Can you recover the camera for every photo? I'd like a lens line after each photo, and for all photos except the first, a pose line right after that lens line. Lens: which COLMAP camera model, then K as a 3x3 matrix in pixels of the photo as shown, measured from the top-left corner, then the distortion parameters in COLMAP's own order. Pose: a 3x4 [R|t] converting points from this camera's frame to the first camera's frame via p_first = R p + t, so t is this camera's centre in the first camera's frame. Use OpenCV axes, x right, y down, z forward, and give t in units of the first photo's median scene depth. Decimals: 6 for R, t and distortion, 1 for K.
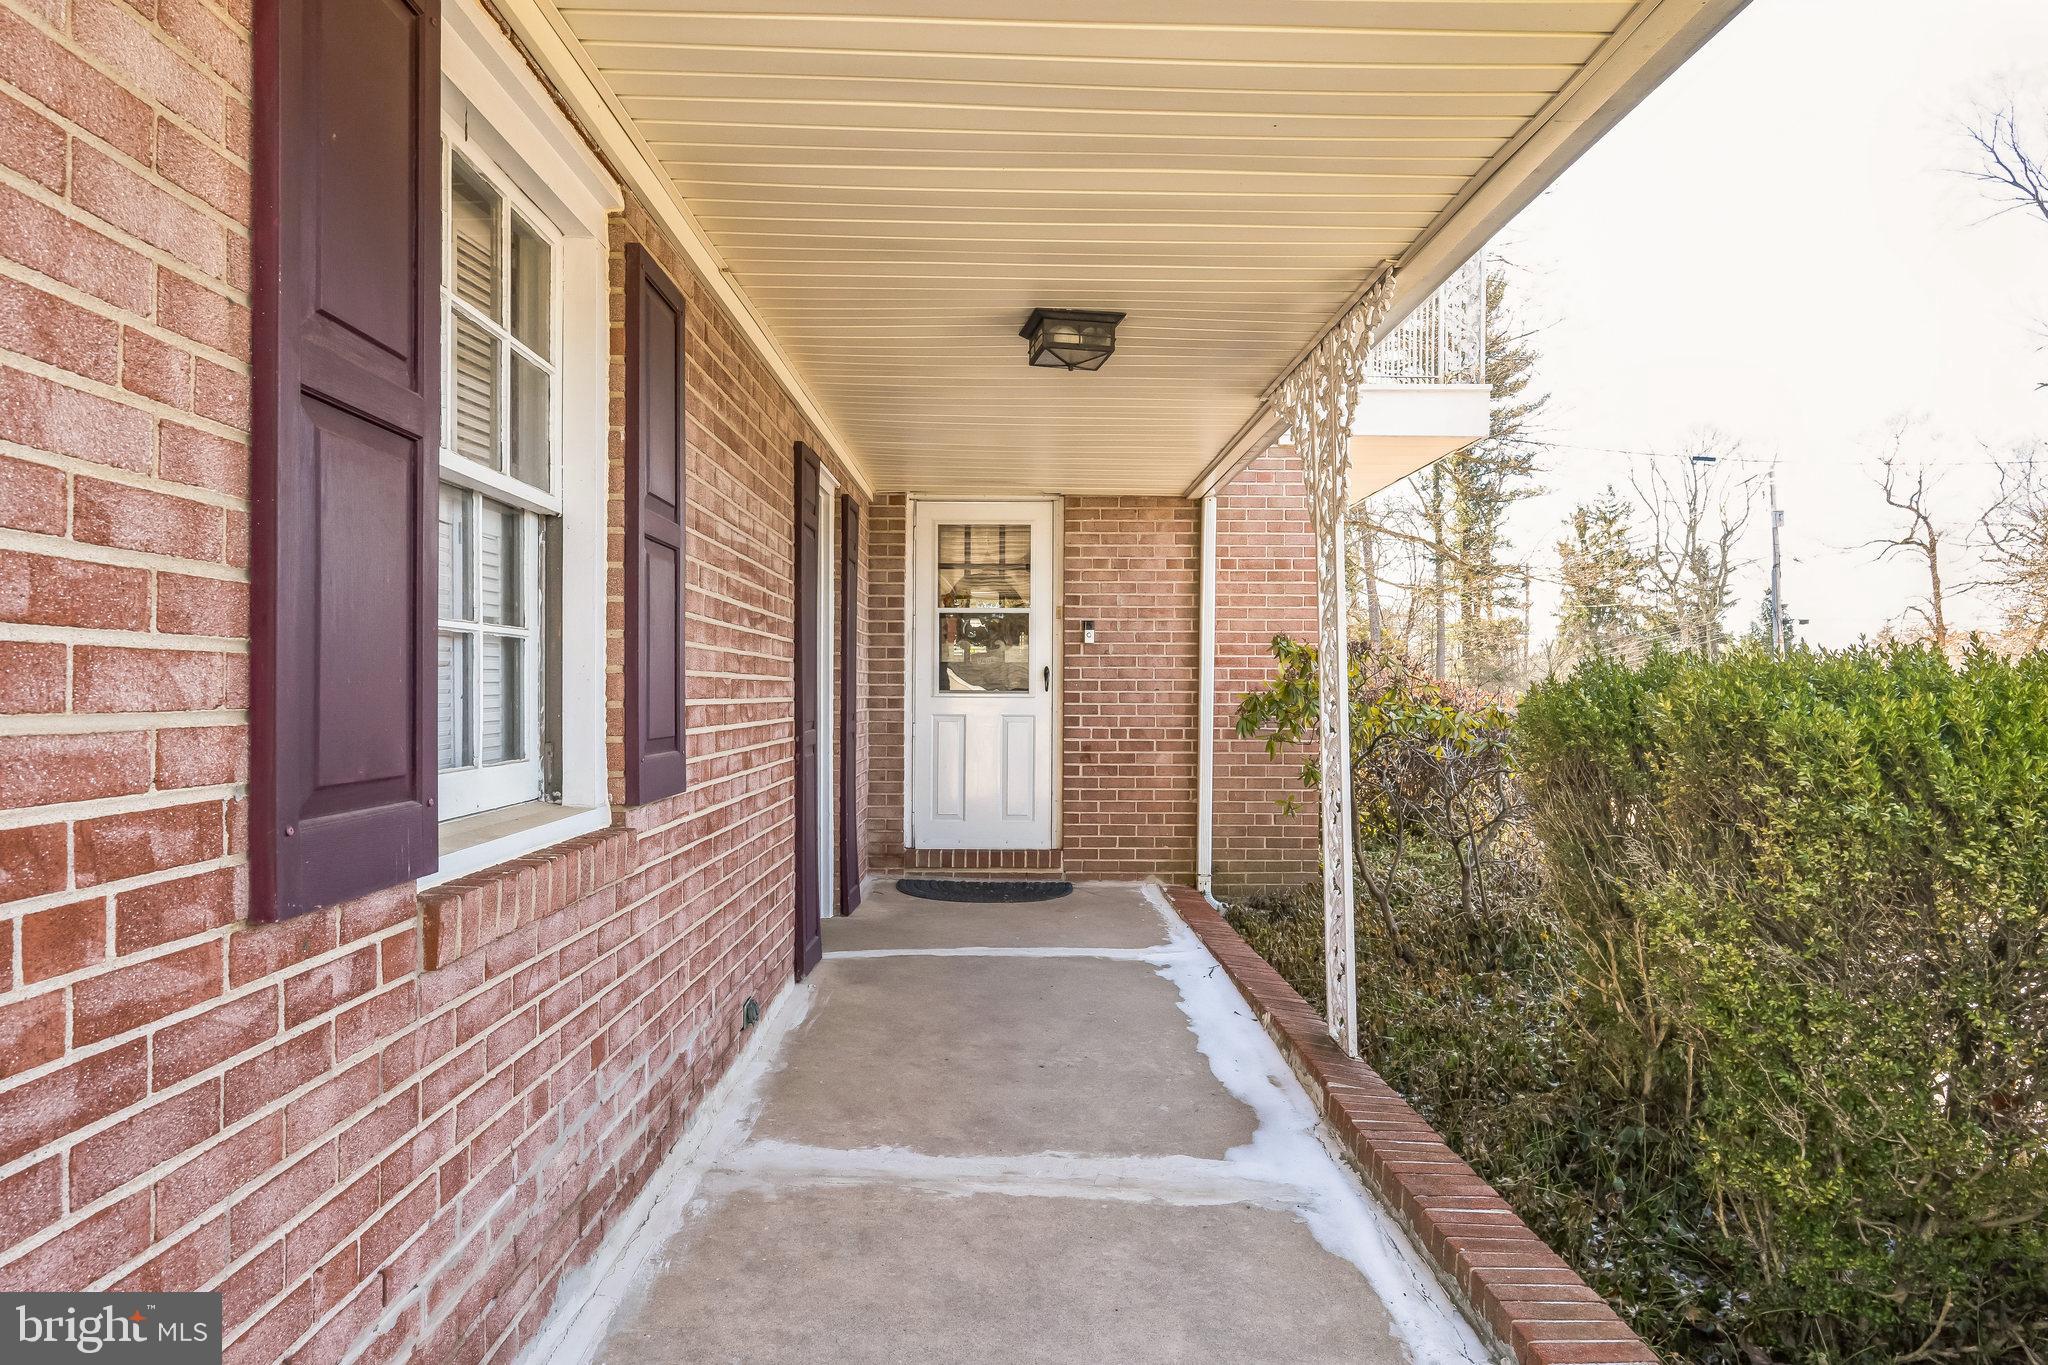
lens RADIAL K [[1239.7, 0, 1024.6], [0, 1239.7, 686.2], [0, 0, 1]] dist [-0.000456, -0.000009]
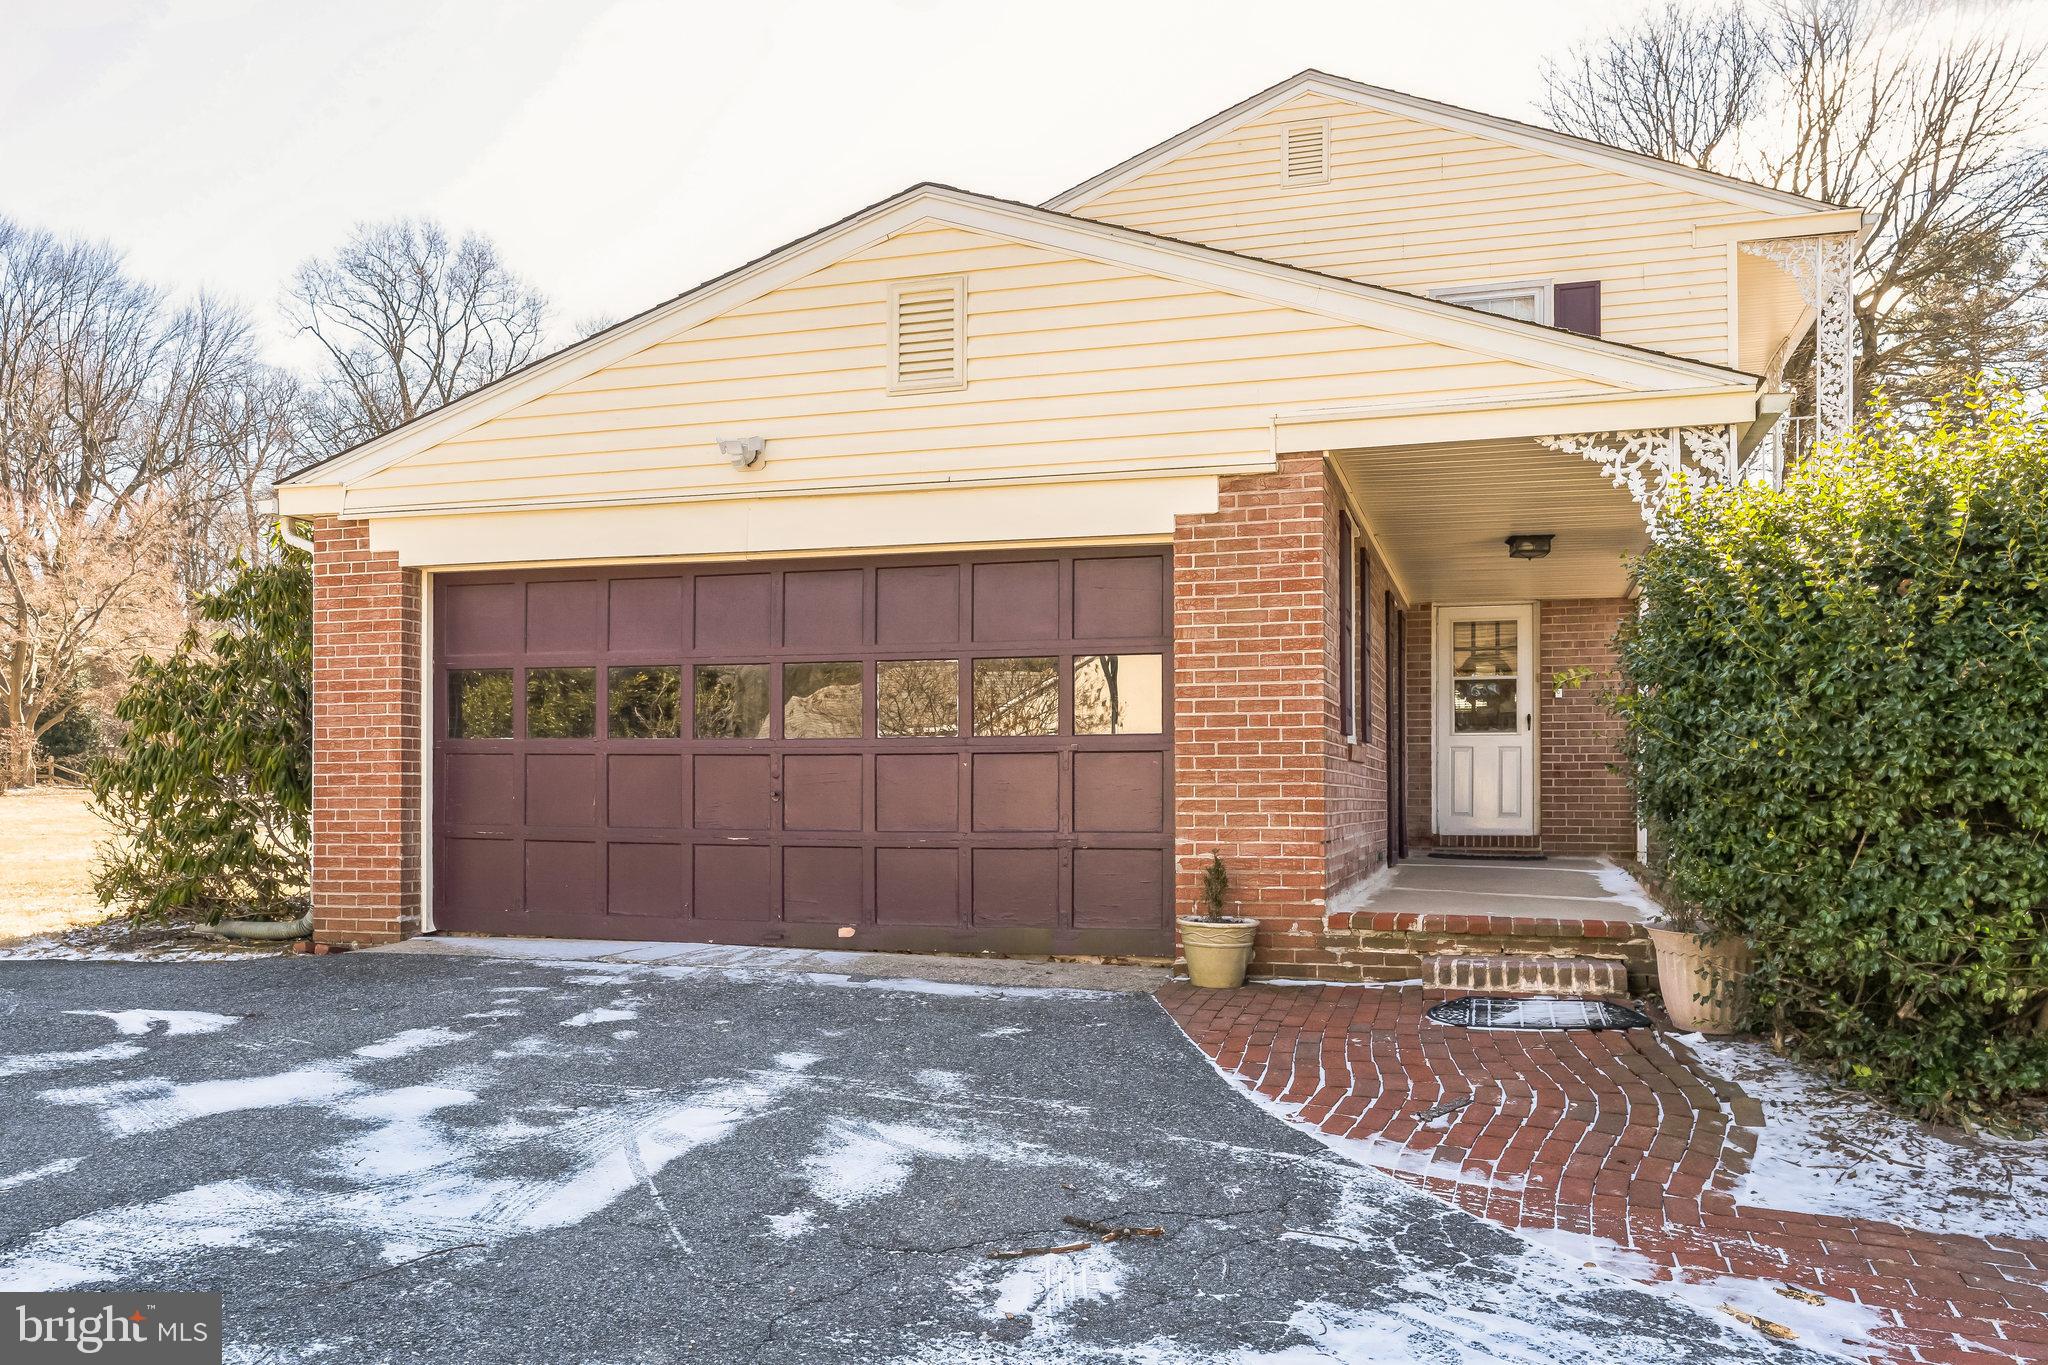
lens RADIAL K [[1554.1, 0, 1016.7], [0, 1554.1, 766.9], [0, 0, 1]] dist [-0.007016, 0.012591]
pose [[0.949440, -0.007466, -0.313859, 0.018651], [0.001715, 0.999826, -0.018595, 0.082798], [0.313943, 0.017117, 0.949288, -0.986704]]
